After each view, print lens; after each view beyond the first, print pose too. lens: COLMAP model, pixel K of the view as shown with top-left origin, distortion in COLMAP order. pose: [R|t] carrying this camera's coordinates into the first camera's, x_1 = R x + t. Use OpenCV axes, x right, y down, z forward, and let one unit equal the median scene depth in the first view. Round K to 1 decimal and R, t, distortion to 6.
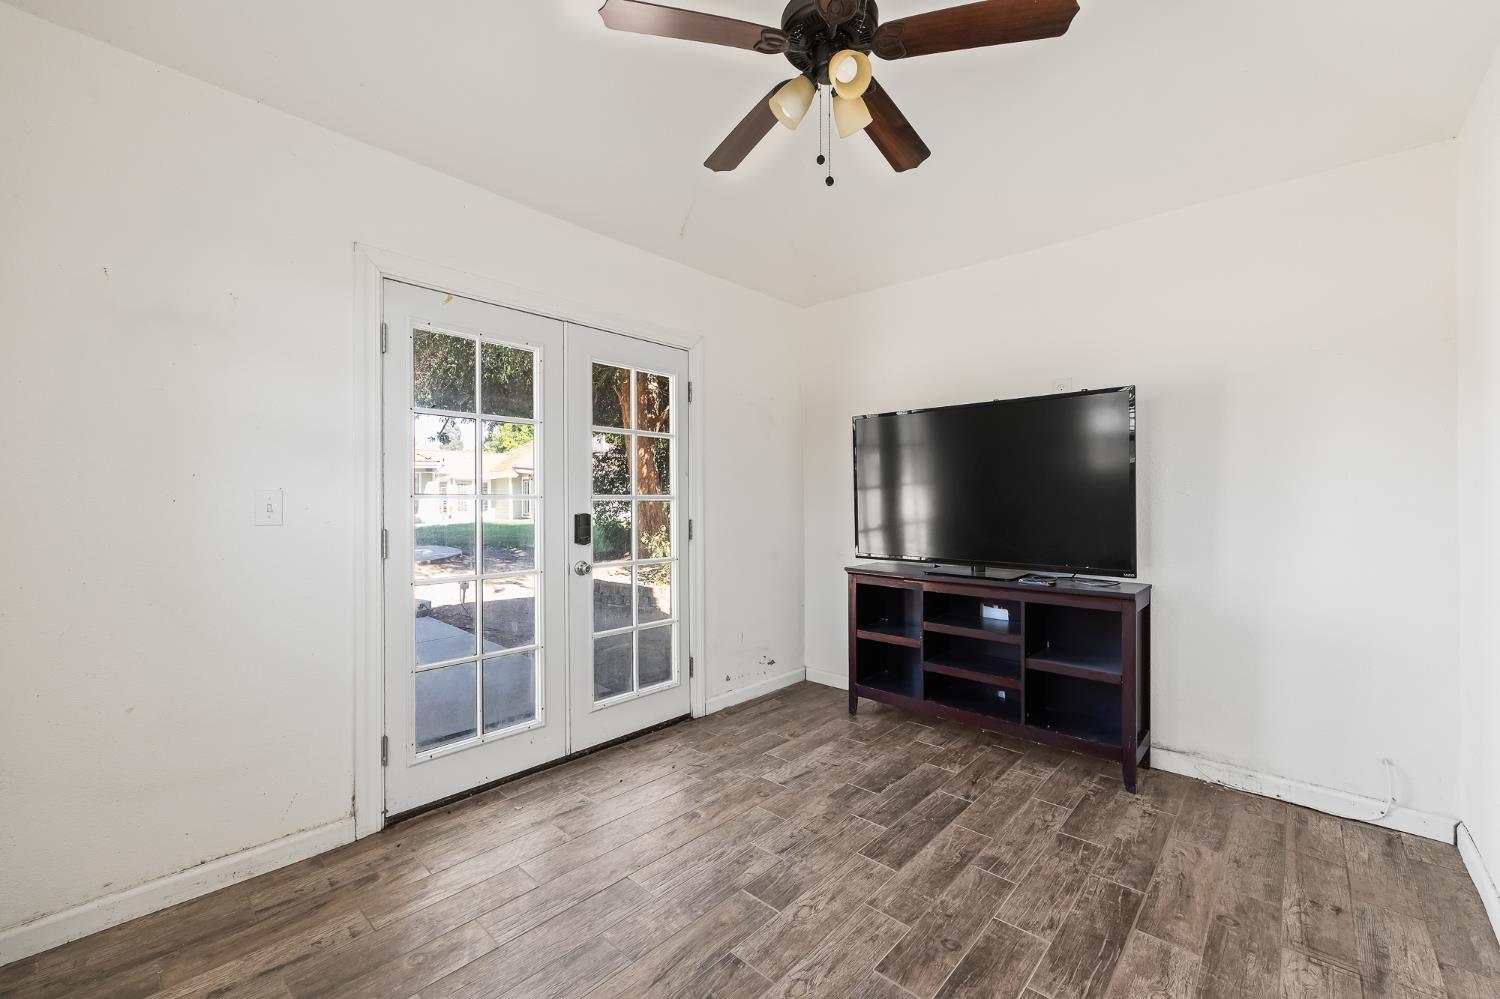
lens RADIAL K [[606.1, 0, 753.5], [0, 606.1, 507.8], [0, 0, 1]] dist [0.005468, 0.000339]
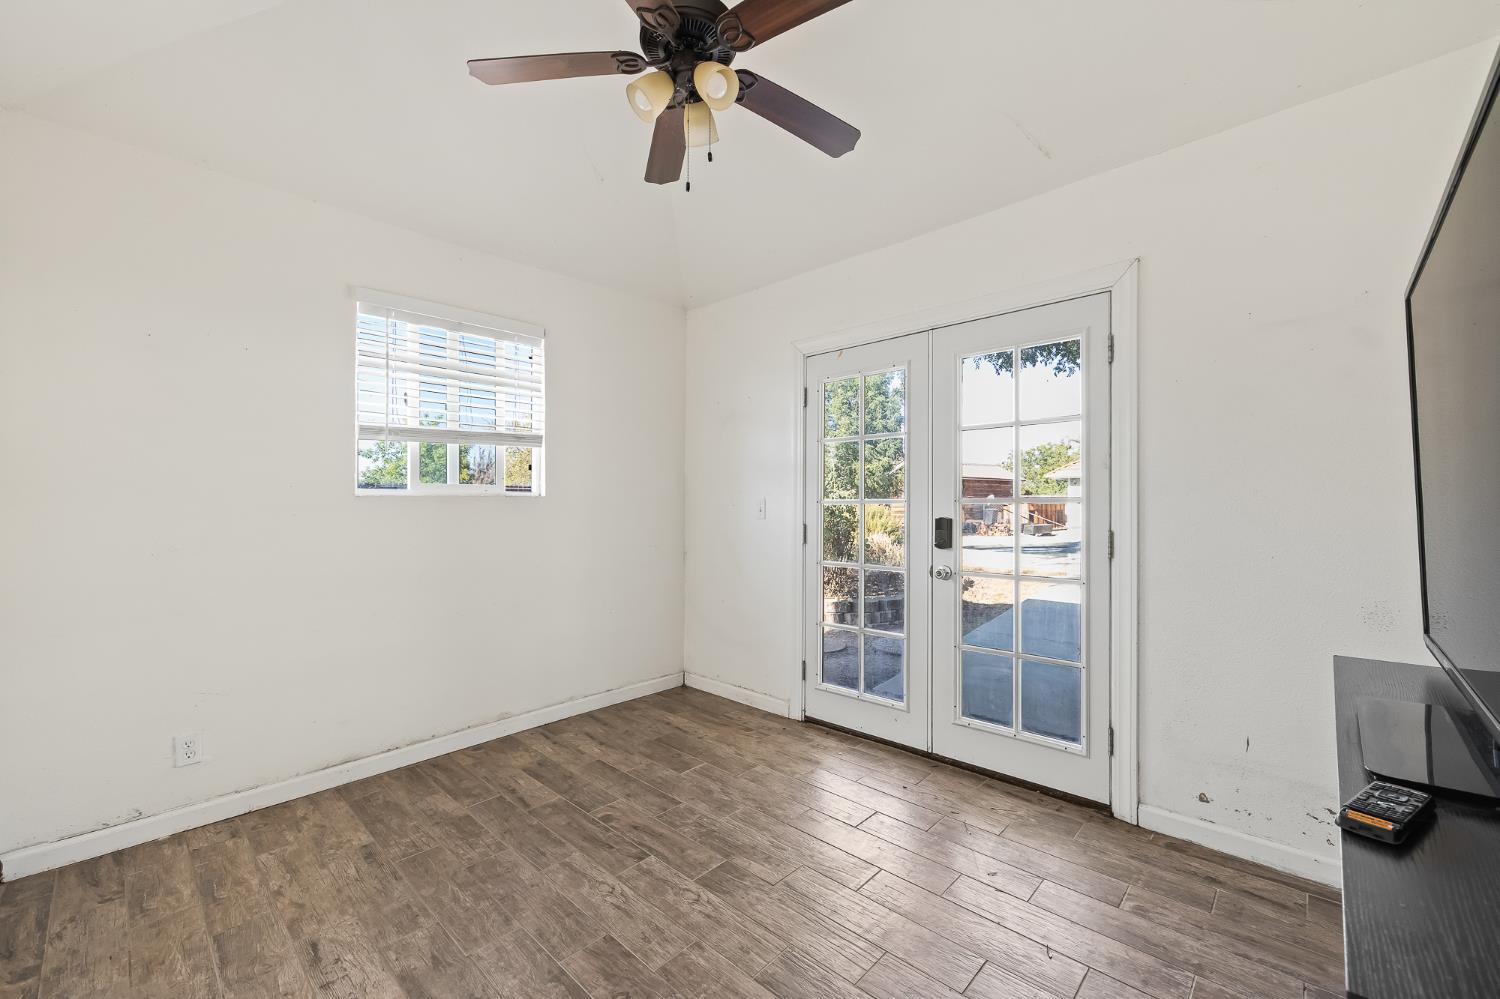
lens RADIAL K [[606.1, 0, 753.5], [0, 606.1, 507.8], [0, 0, 1]] dist [0.005468, 0.000339]
pose [[-0.021663, 0.000779, -0.999765, 0.772506], [-0.003934, 0.999992, 0.000865, -0.005732], [0.999758, 0.003952, -0.021660, 0.769612]]
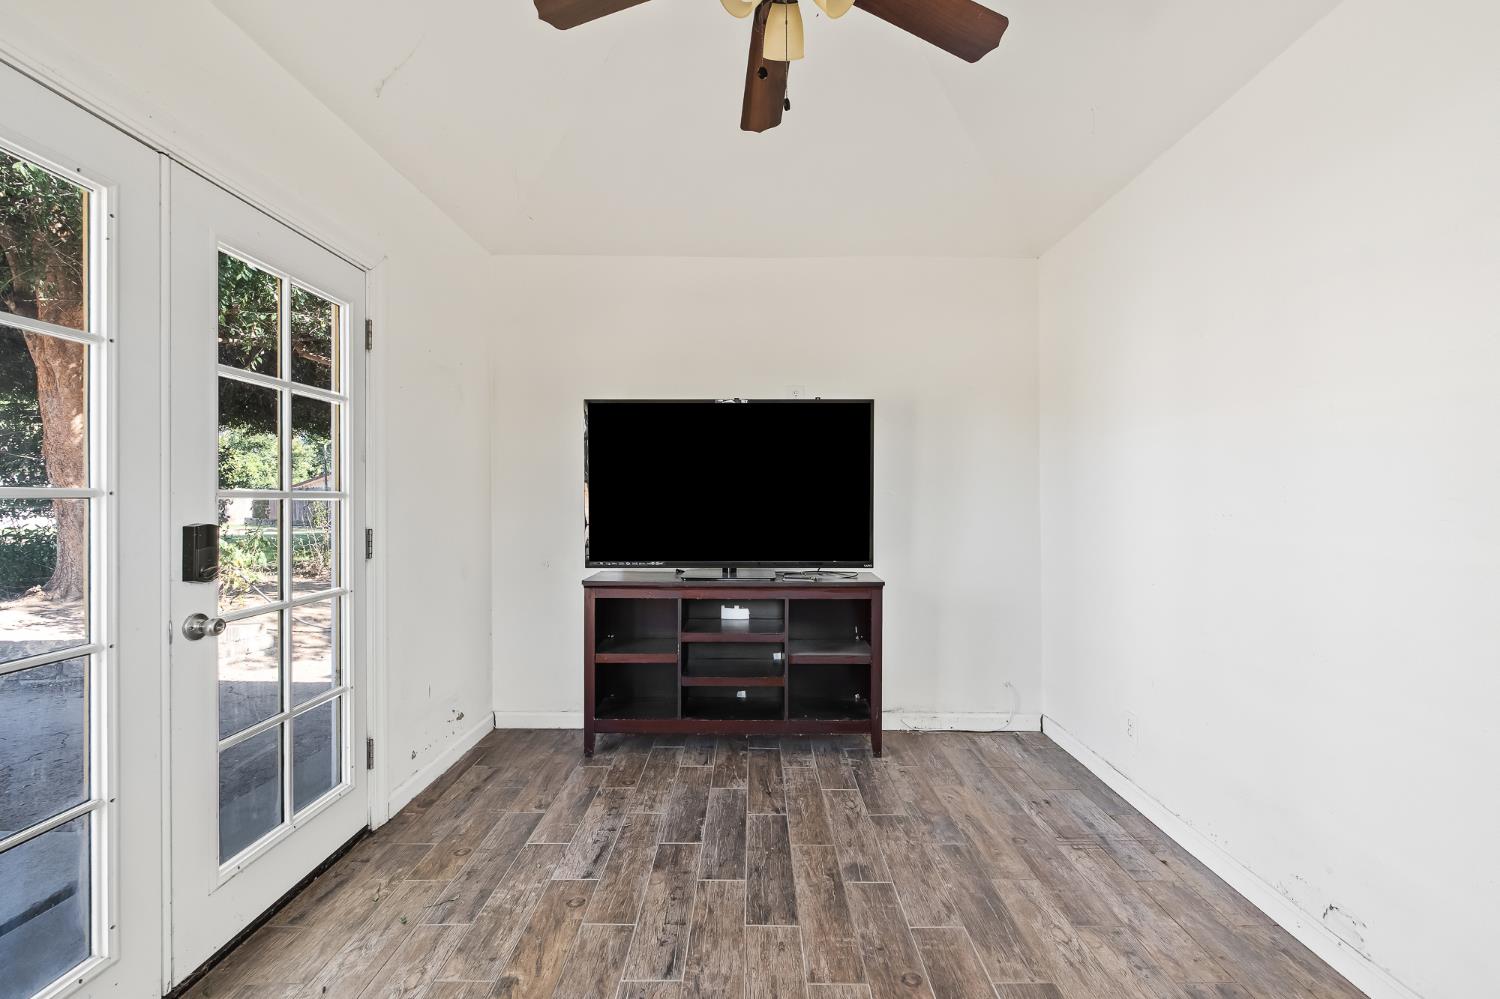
lens RADIAL K [[609.5, 0, 750.0], [0, 609.5, 499.5], [0, 0, 1]] dist [0.003920, 0.000331]
pose [[0.741775, 0.001020, 0.670648, -0.306972], [0.006380, 0.999943, -0.008577, -0.004871], [-0.670618, 0.010641, 0.741726, 0.295596]]
